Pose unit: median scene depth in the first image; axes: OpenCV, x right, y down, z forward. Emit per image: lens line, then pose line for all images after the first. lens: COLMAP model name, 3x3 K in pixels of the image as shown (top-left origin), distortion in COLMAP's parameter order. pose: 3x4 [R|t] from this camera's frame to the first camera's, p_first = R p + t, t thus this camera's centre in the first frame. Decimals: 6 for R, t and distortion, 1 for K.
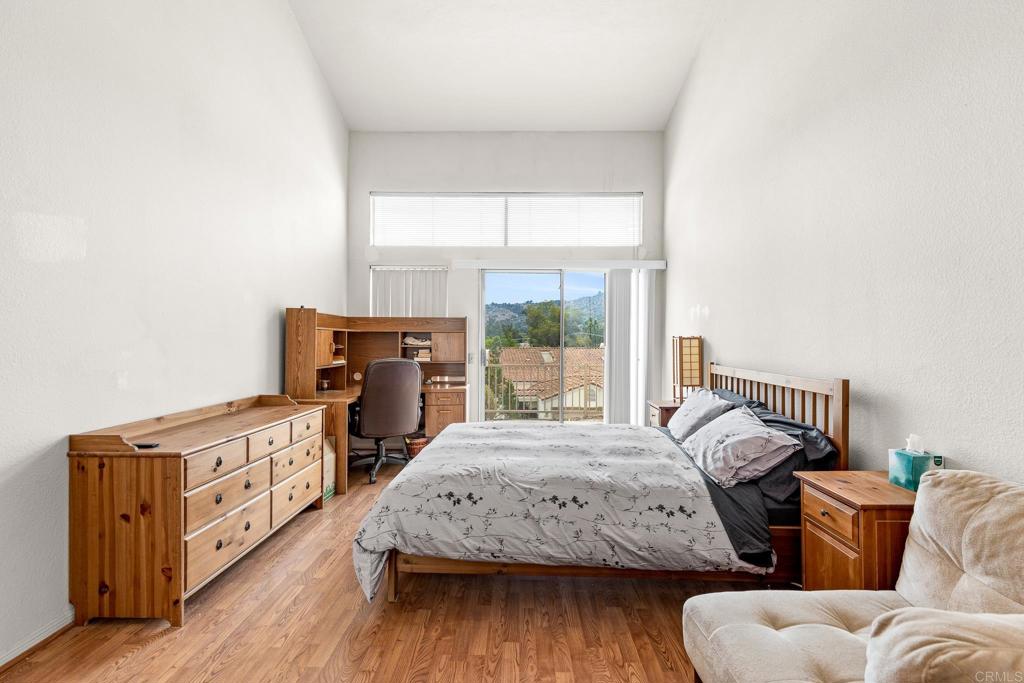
lens RADIAL K [[458.2, 0, 519.5], [0, 458.2, 340.9], [0, 0, 1]] dist [0.006301, -0.000899]
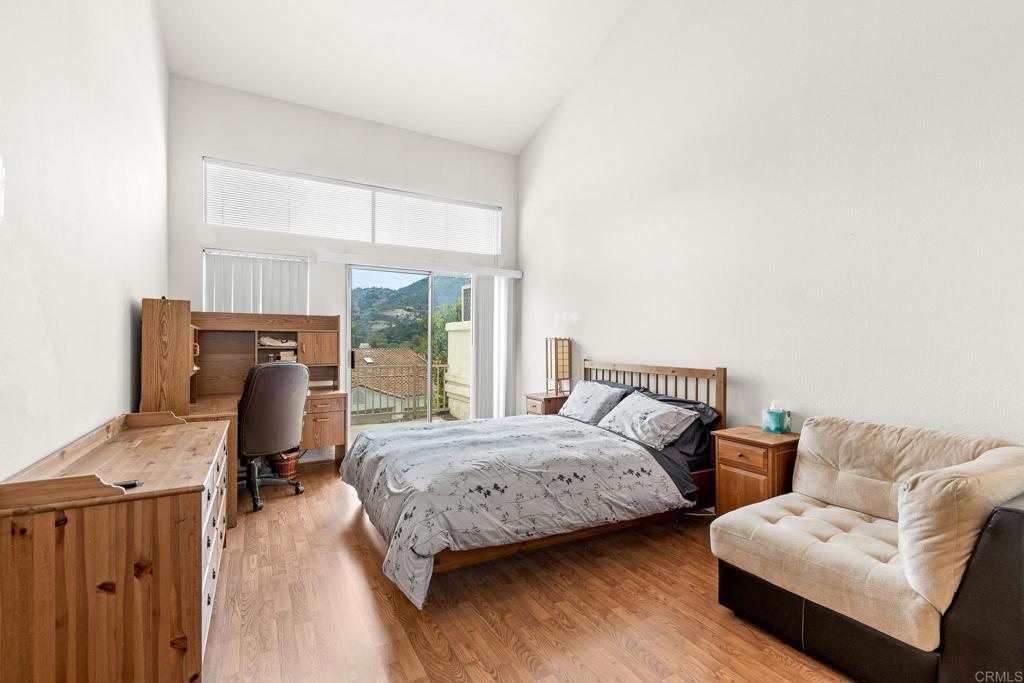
lens RADIAL K [[458.2, 0, 519.3], [0, 458.2, 343.8], [0, 0, 1]] dist [0.006301, -0.000899]
pose [[0.862718, -0.002317, 0.505680, -0.628593], [-0.000921, 0.999981, 0.006154, -0.003009], [-0.505684, -0.005775, 0.862699, 0.049411]]
